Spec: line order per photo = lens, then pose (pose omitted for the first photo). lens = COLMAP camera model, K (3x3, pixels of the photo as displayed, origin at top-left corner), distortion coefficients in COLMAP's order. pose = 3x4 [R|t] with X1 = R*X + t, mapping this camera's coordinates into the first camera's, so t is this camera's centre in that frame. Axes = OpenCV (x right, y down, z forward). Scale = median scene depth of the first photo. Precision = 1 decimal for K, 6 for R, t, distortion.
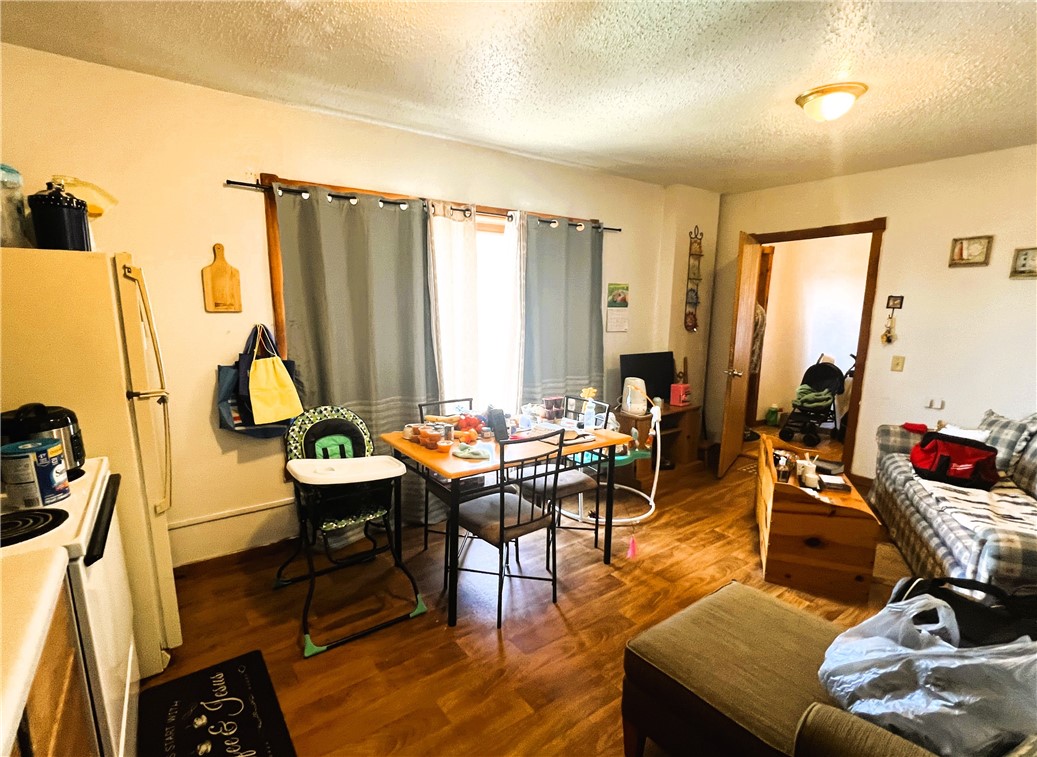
lens RADIAL K [[466.8, 0, 515.7], [0, 466.8, 381.1], [0, 0, 1]] dist [0.003031, 0.000469]
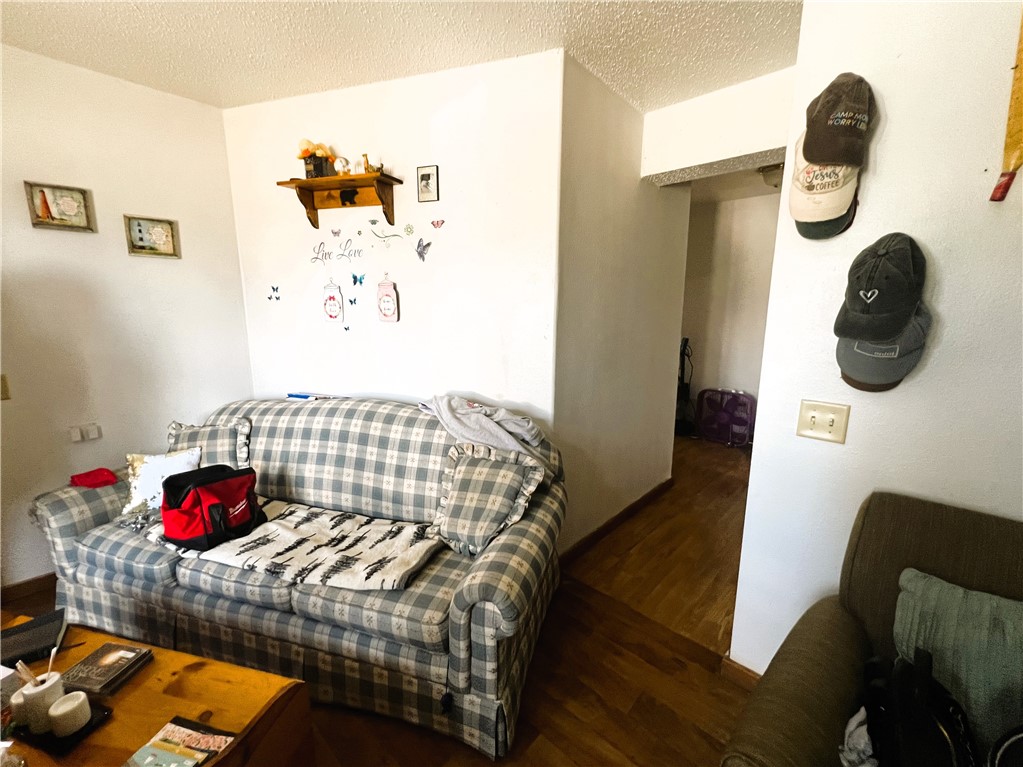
lens RADIAL K [[415.4, 0, 511.2], [0, 415.4, 383.7], [0, 0, 1]] dist [-0.001970, -0.000341]
pose [[-0.198334, -0.191348, 0.961275, 0.258974], [0.140939, 0.964998, 0.221168, -0.085504], [-0.969948, 0.179346, -0.164423, 0.615319]]
